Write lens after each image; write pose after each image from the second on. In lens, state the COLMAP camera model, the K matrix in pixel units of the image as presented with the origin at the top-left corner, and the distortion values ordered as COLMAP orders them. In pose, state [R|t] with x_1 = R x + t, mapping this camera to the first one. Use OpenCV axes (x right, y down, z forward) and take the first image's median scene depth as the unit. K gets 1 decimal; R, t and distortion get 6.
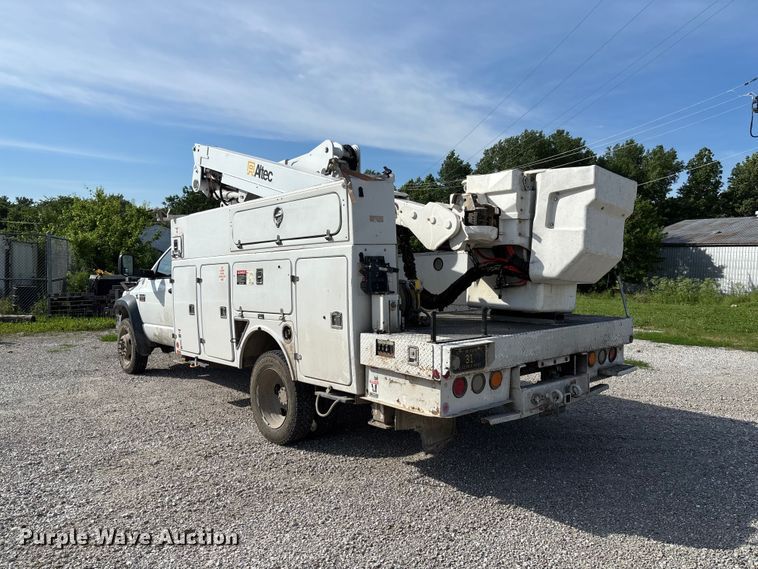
lens RADIAL K [[552.1, 0, 377.4], [0, 552.1, 290.5], [0, 0, 1]] dist [0.119738, -0.230173]
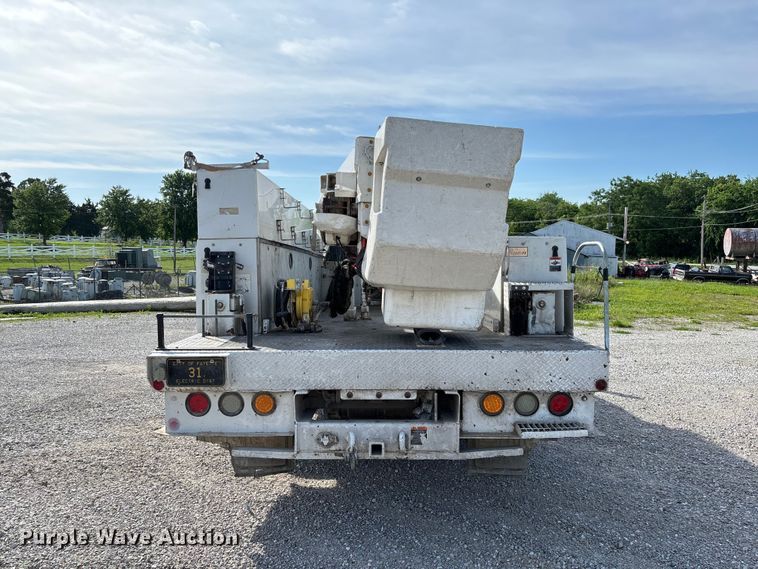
lens RADIAL K [[575.5, 0, 384.5], [0, 575.5, 283.7], [0, 0, 1]] dist [0.055691, -0.063416]
pose [[0.752924, 0.025781, -0.657603, 0.814407], [-0.030260, 0.999532, 0.004540, -0.020812], [0.657412, 0.016481, 0.753351, 0.441401]]
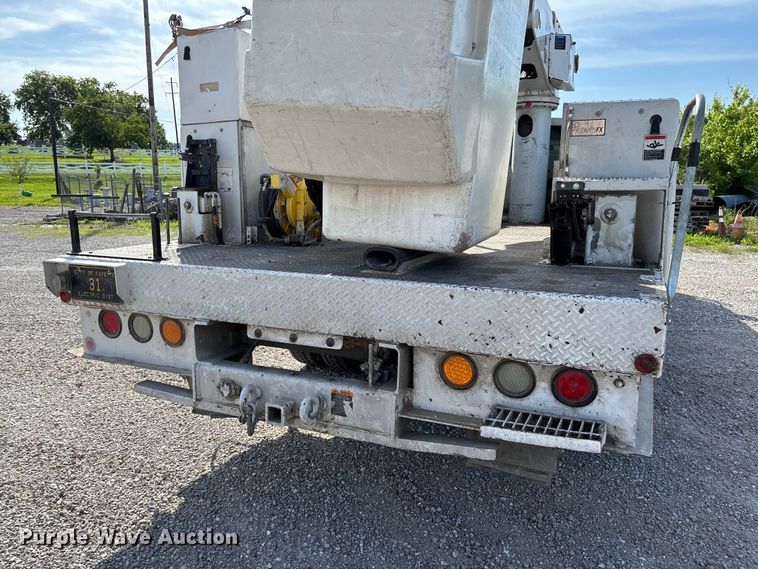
lens RADIAL K [[575.5, 0, 384.5], [0, 575.5, 283.7], [0, 0, 1]] dist [0.055691, -0.063416]
pose [[0.433637, 0.160356, -0.886704, 0.803116], [-0.044705, 0.986655, 0.156569, -0.003985], [0.899978, -0.028254, 0.435019, 0.854841]]
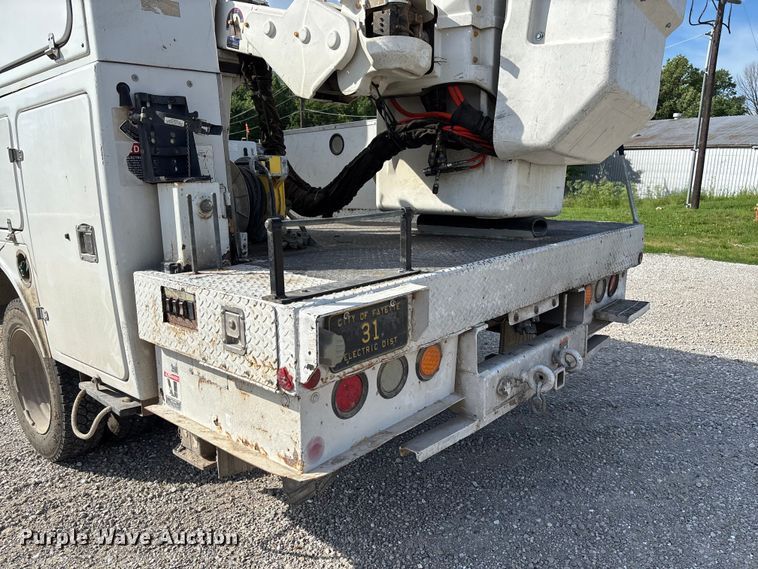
lens RADIAL K [[575.5, 0, 384.5], [0, 575.5, 283.7], [0, 0, 1]] dist [0.055691, -0.063416]
pose [[0.988975, -0.033550, 0.144231, 0.096859], [0.012092, 0.989040, 0.147149, 0.019866], [-0.147587, -0.143782, 0.978542, 0.488449]]
